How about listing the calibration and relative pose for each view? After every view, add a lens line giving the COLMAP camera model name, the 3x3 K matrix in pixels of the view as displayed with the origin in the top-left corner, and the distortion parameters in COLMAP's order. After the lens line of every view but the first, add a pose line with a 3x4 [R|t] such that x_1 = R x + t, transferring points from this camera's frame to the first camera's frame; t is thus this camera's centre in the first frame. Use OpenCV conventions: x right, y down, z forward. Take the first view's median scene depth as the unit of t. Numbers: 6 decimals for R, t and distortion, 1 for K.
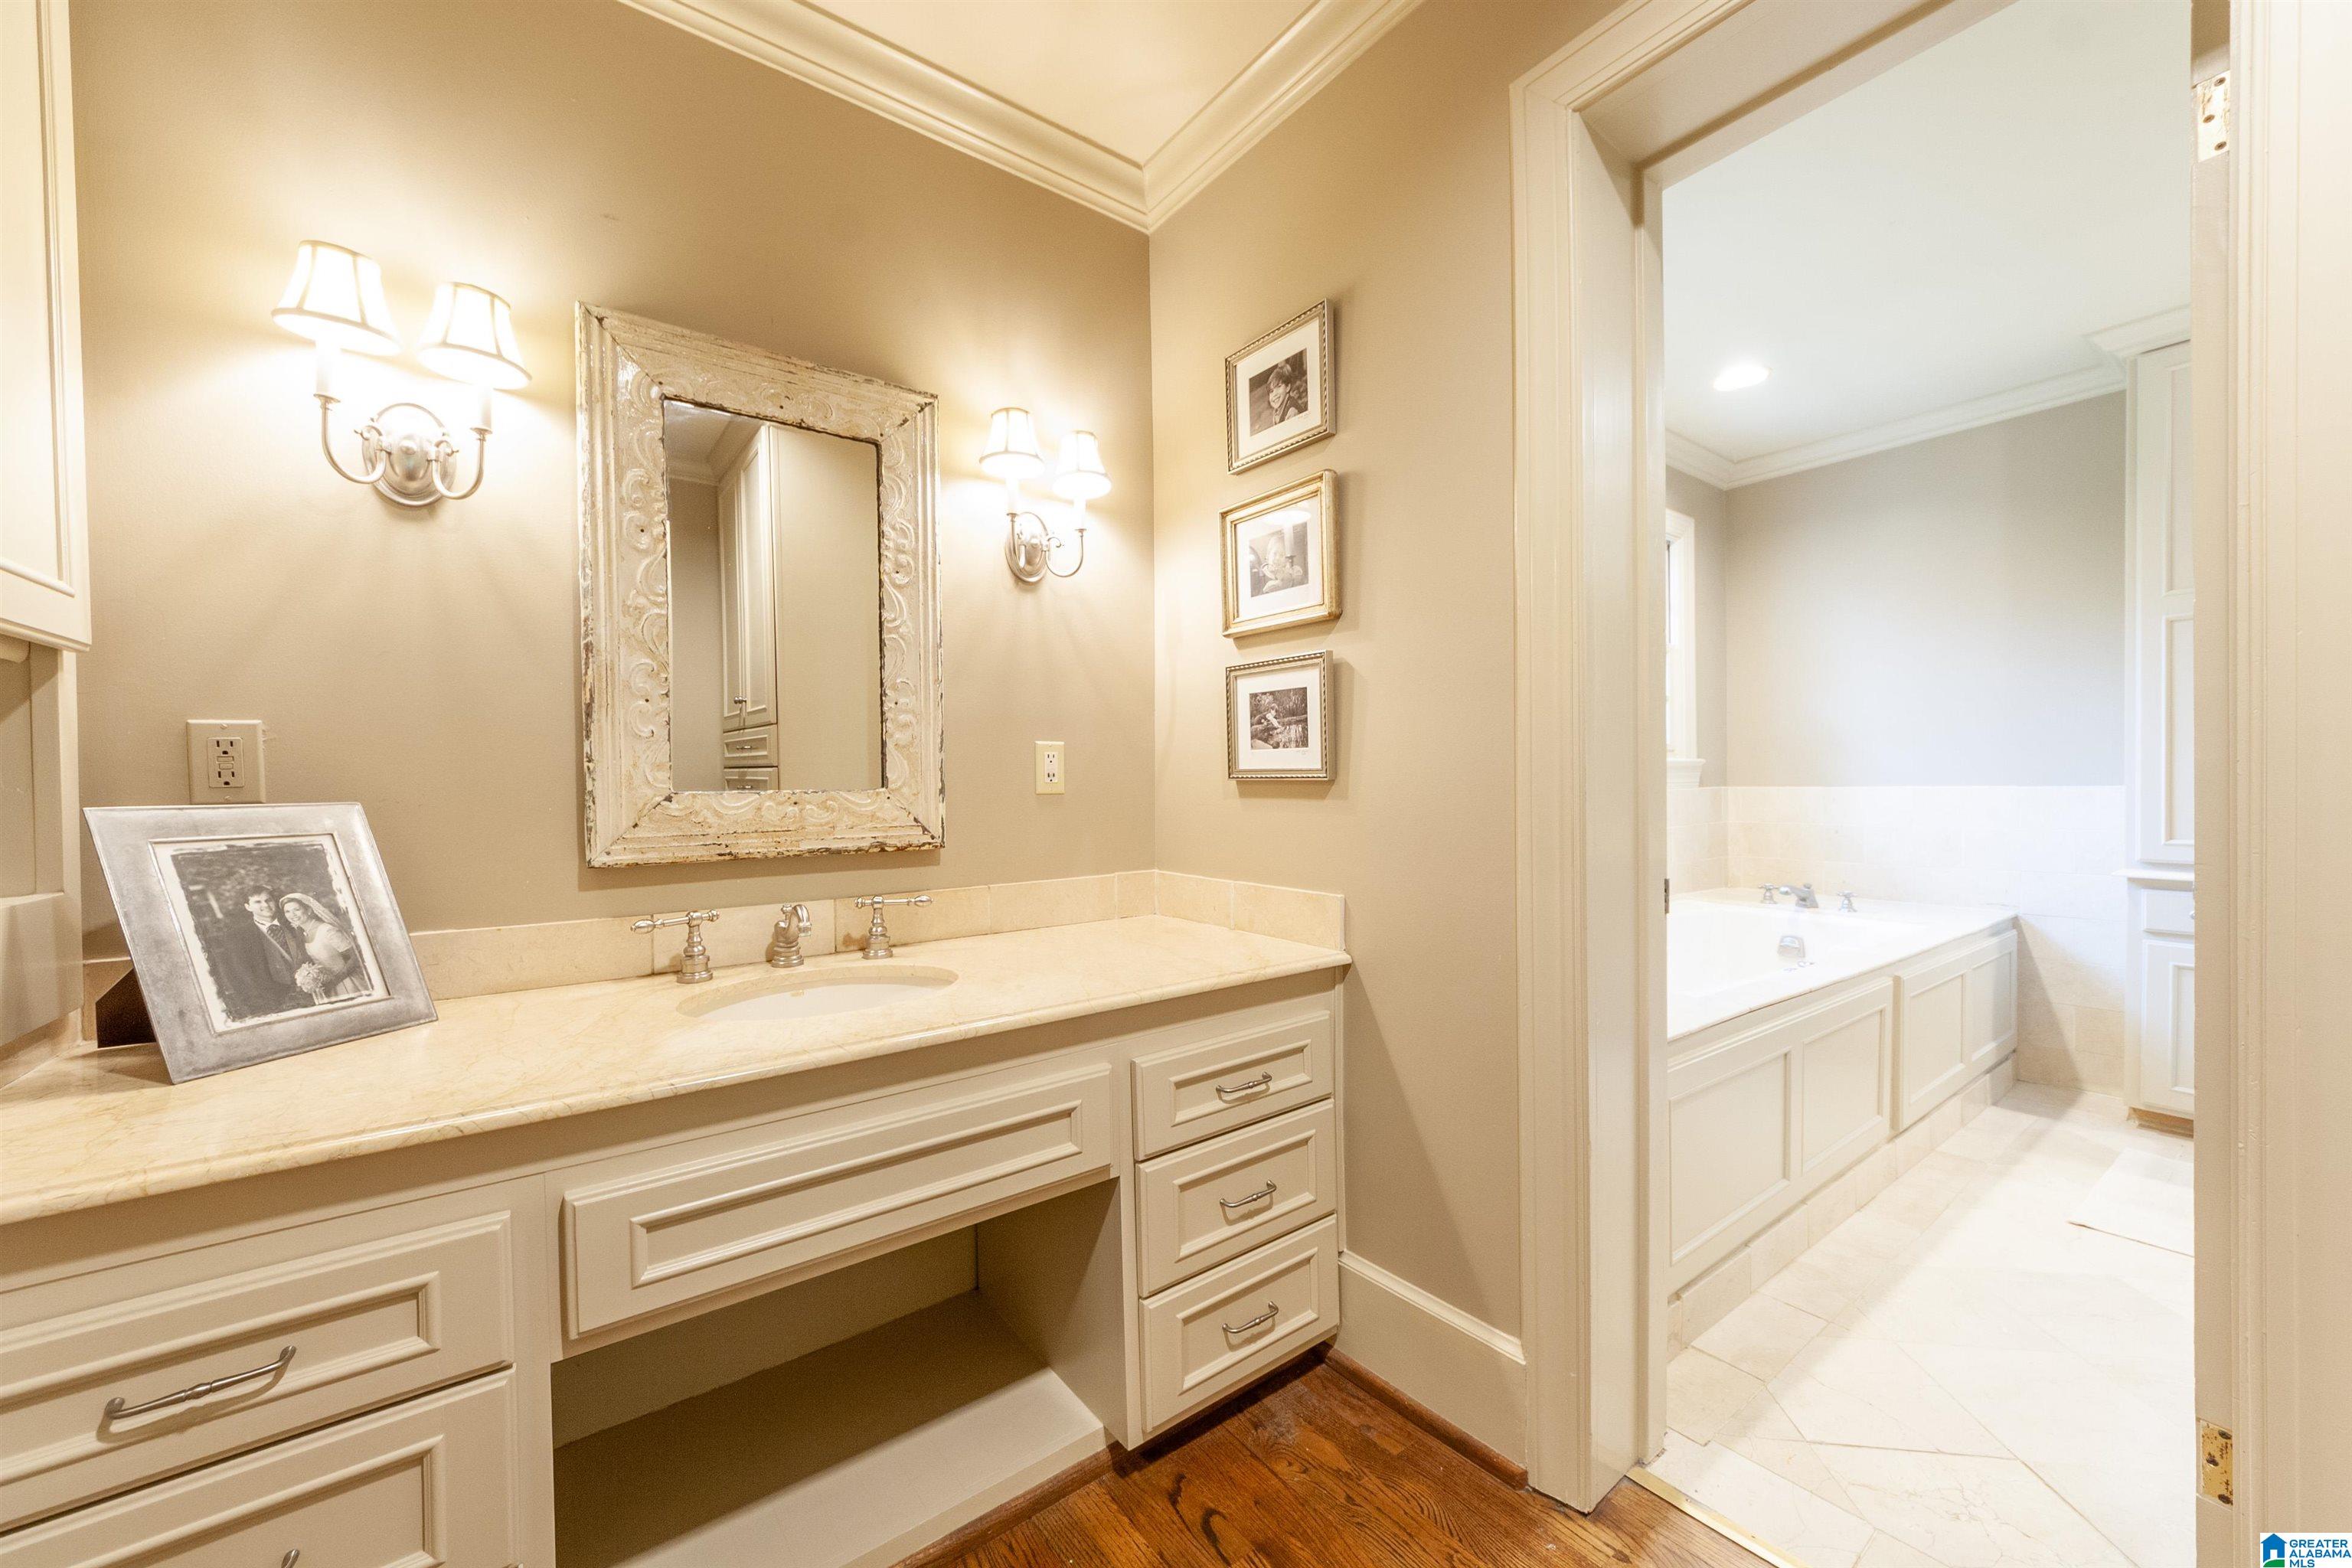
lens RADIAL K [[914.5, 0, 1191.0], [0, 914.5, 789.8], [0, 0, 1]] dist [0.013796, -0.006732]
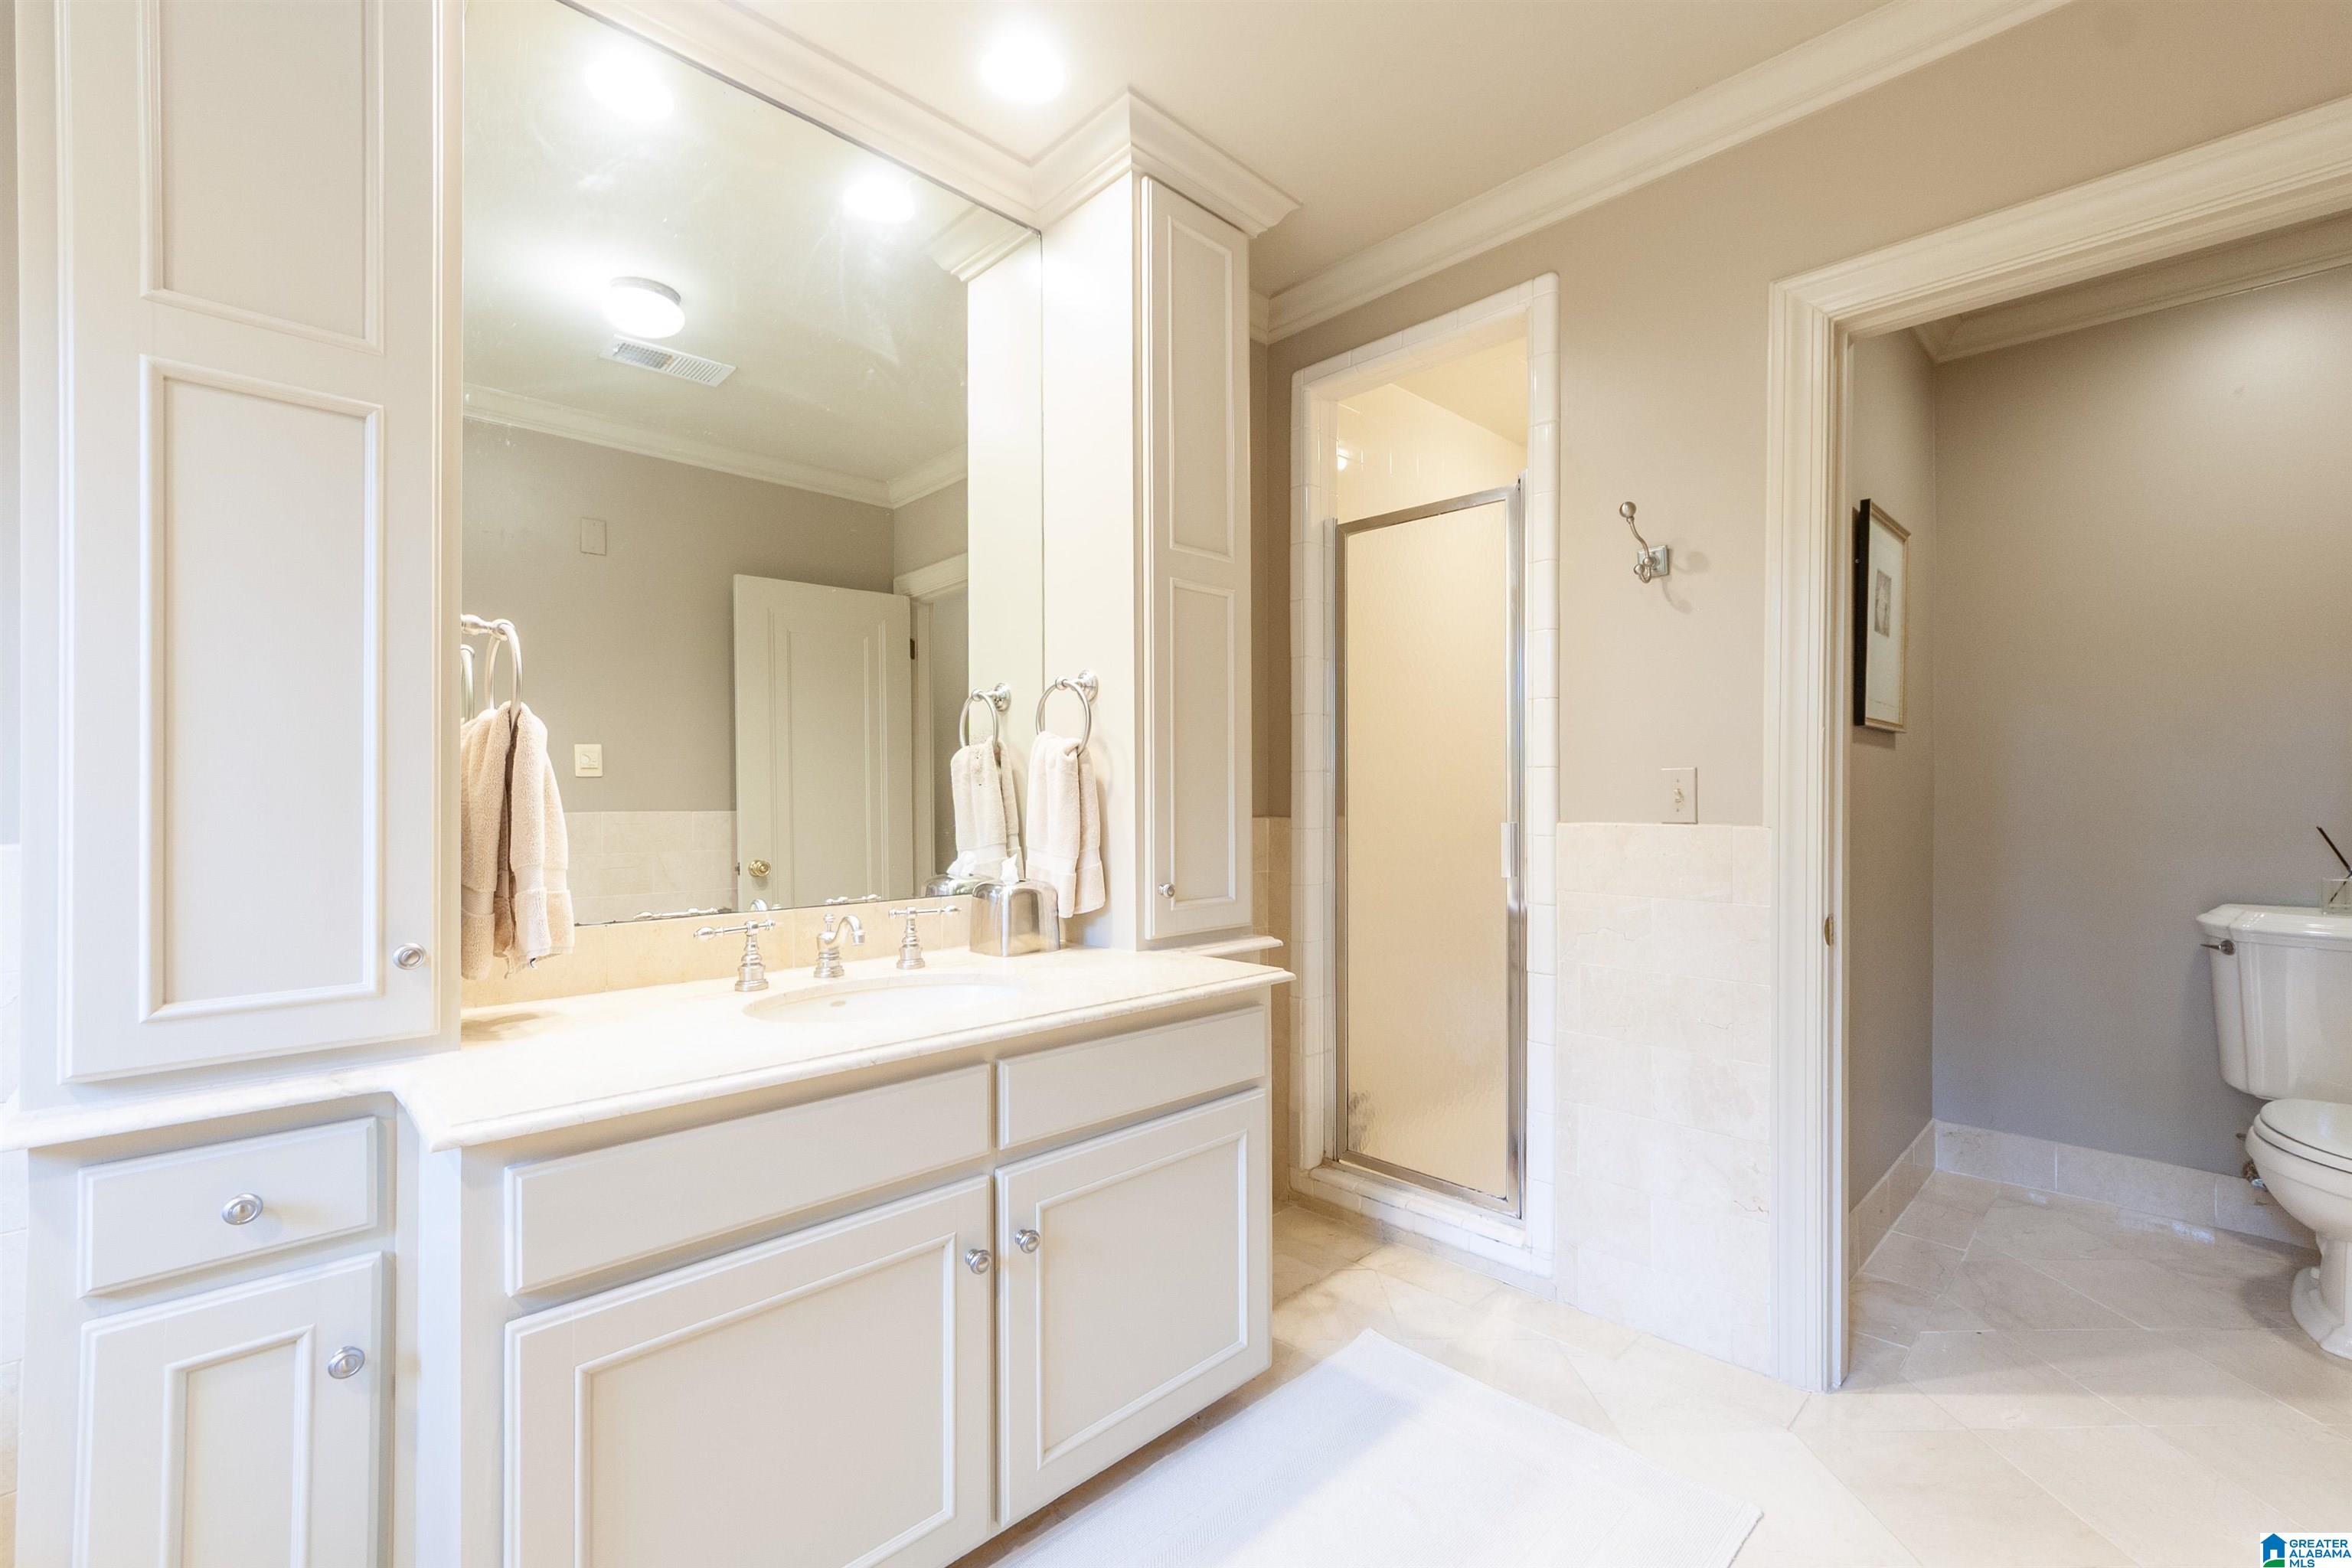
lens RADIAL K [[1008.8, 0, 1184.1], [0, 1008.8, 794.6], [0, 0, 1]] dist [0.014922, 0.000034]
pose [[-0.120880, 0.007132, 0.992642, 0.630724], [0.008546, 0.999945, -0.006144, -0.019339], [-0.992630, 0.007740, -0.120934, 0.662533]]
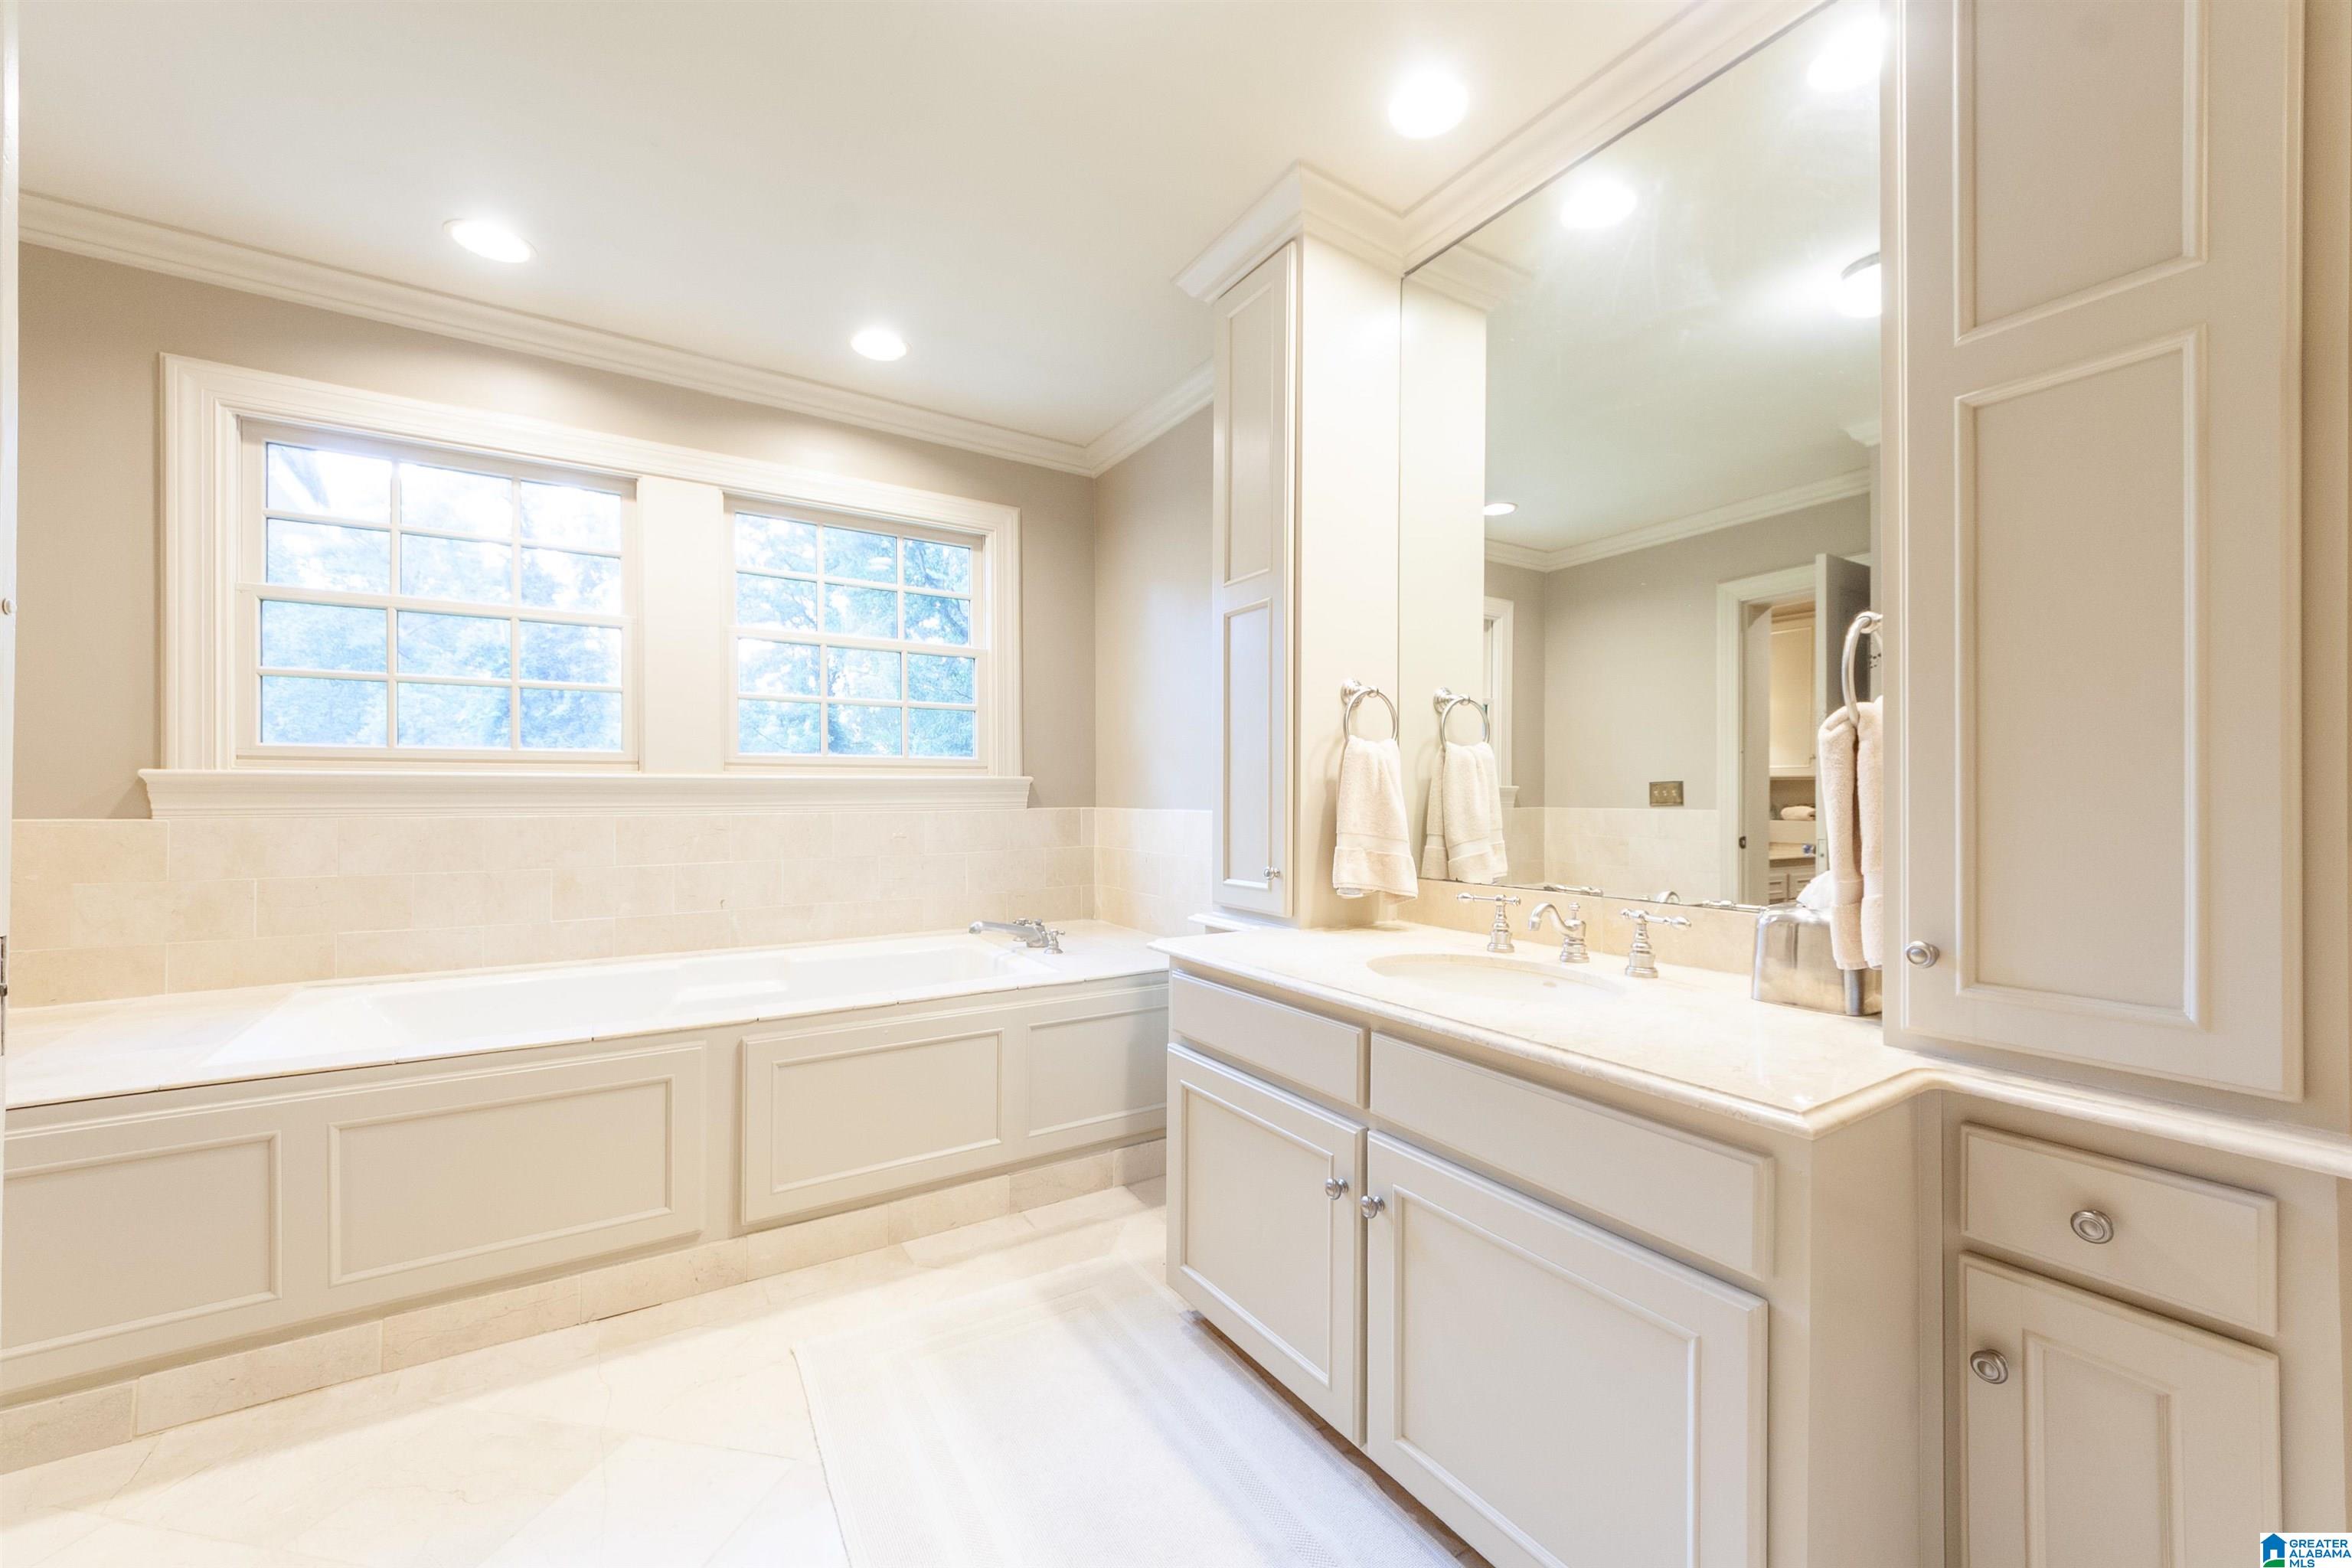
lens RADIAL K [[914.5, 0, 1191.0], [0, 914.5, 789.8], [0, 0, 1]] dist [0.013796, -0.006732]
pose [[0.996473, 0.003819, -0.083831, 1.094355], [-0.004653, 0.999942, -0.009752, -0.017923], [0.083789, 0.010108, 0.996432, 0.173891]]
